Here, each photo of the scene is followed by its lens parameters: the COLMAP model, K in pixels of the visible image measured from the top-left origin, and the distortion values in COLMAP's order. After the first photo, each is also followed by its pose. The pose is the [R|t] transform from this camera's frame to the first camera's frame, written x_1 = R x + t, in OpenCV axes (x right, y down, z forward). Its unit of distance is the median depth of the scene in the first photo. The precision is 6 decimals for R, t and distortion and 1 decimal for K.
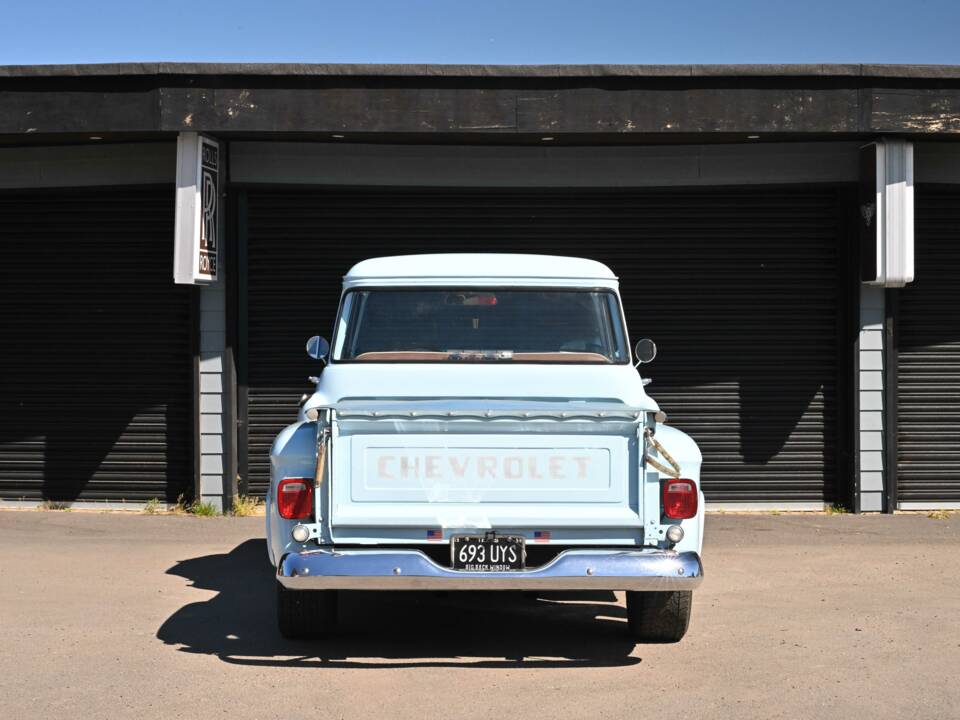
lens RADIAL K [[2115.0, 0, 440.8], [0, 2115.0, 360.0], [0, 0, 1]] dist [-0.052704, 0.124310]
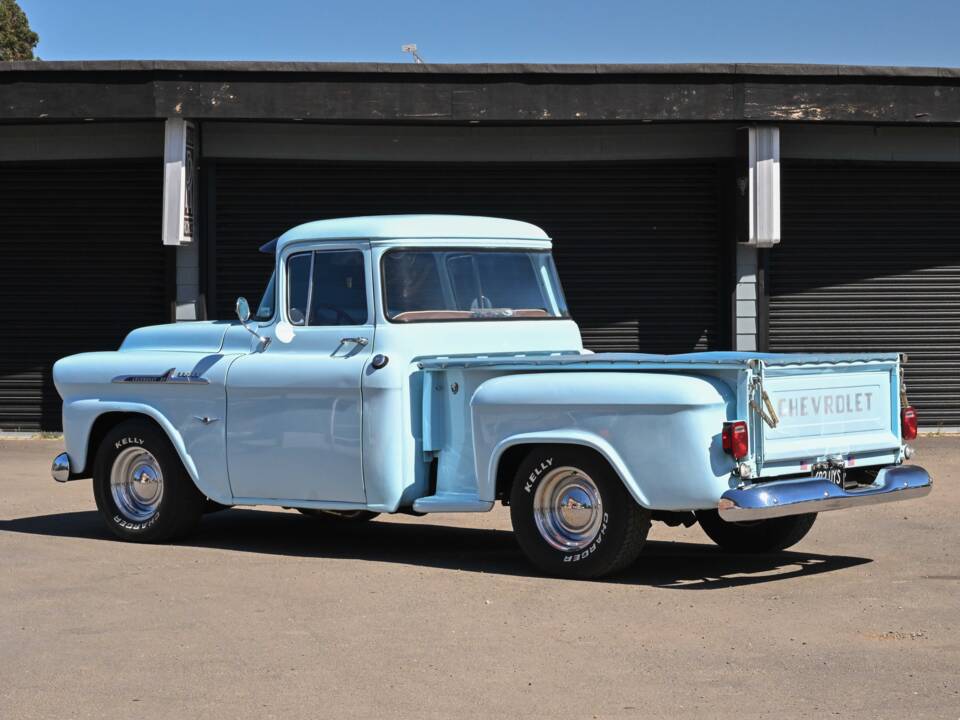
lens RADIAL K [[2945.6, 0, 477.0], [0, 2945.6, 318.9], [0, 0, 1]] dist [-0.065853, 0.102075]
pose [[0.995835, -0.002208, 0.091149, -0.102478], [0.001865, 0.999991, 0.003856, -0.000723], [-0.091156, -0.003670, 0.995830, -0.667181]]
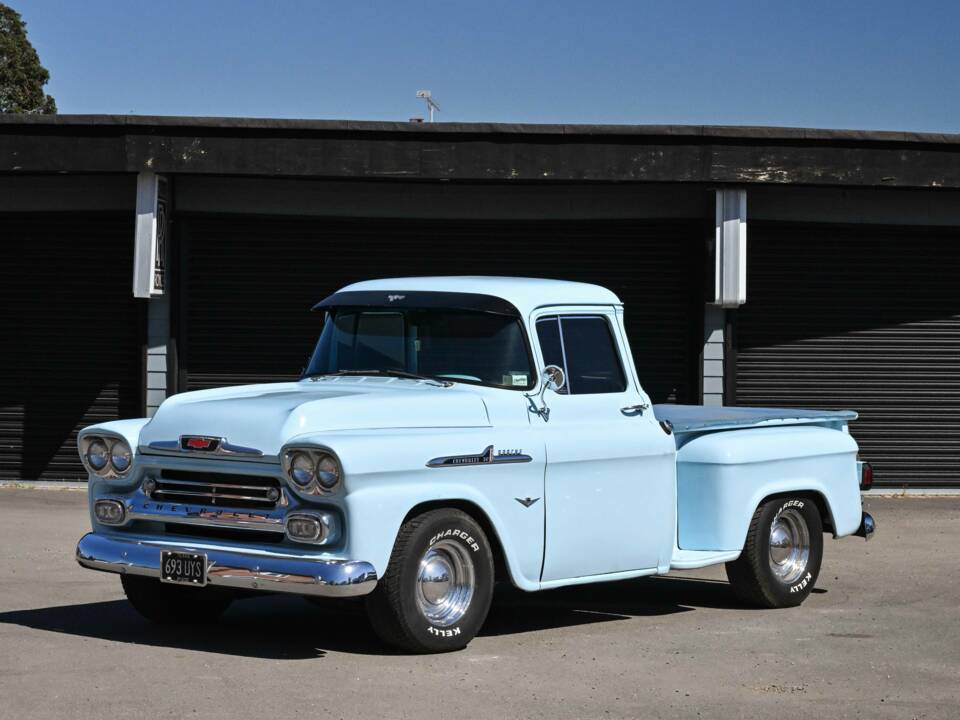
lens RADIAL K [[3067.2, 0, 500.0], [0, 3067.2, 359.0], [0, 0, 1]] dist [-0.072381, 0.251967]
pose [[0.996364, 0.012429, 0.084281, -0.065706], [-0.012640, 0.999918, 0.001970, -0.007282], [-0.084250, -0.003028, 0.996440, -0.759309]]
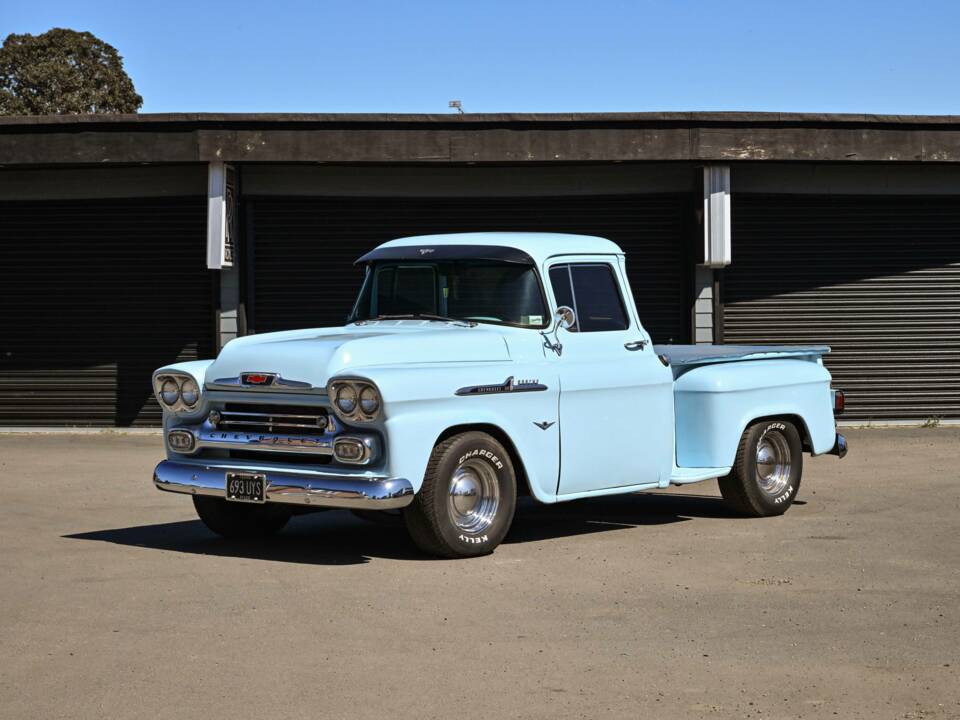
lens RADIAL K [[2537.9, 0, 463.0], [0, 2537.9, 383.9], [0, 0, 1]] dist [-0.053998, -0.117127]
pose [[0.998212, -0.008387, 0.059185, -0.057417], [0.007219, 0.999776, 0.019912, 0.008168], [-0.059339, -0.019449, 0.998048, -0.702935]]
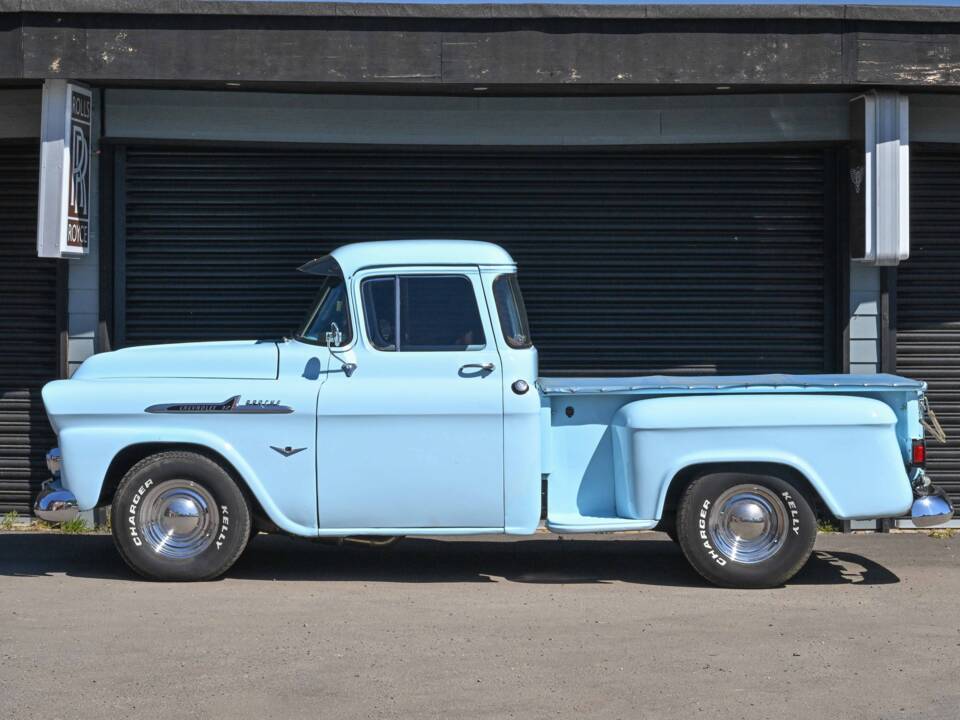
lens RADIAL K [[2844.7, 0, 480.2], [0, 2844.7, 295.8], [0, 0, 1]] dist [-0.010067, -0.309877]
pose [[0.999718, 0.004945, 0.023225, 0.025253], [-0.004559, 0.999851, -0.016635, -0.002568], [-0.023304, 0.016524, 0.999592, -0.146044]]
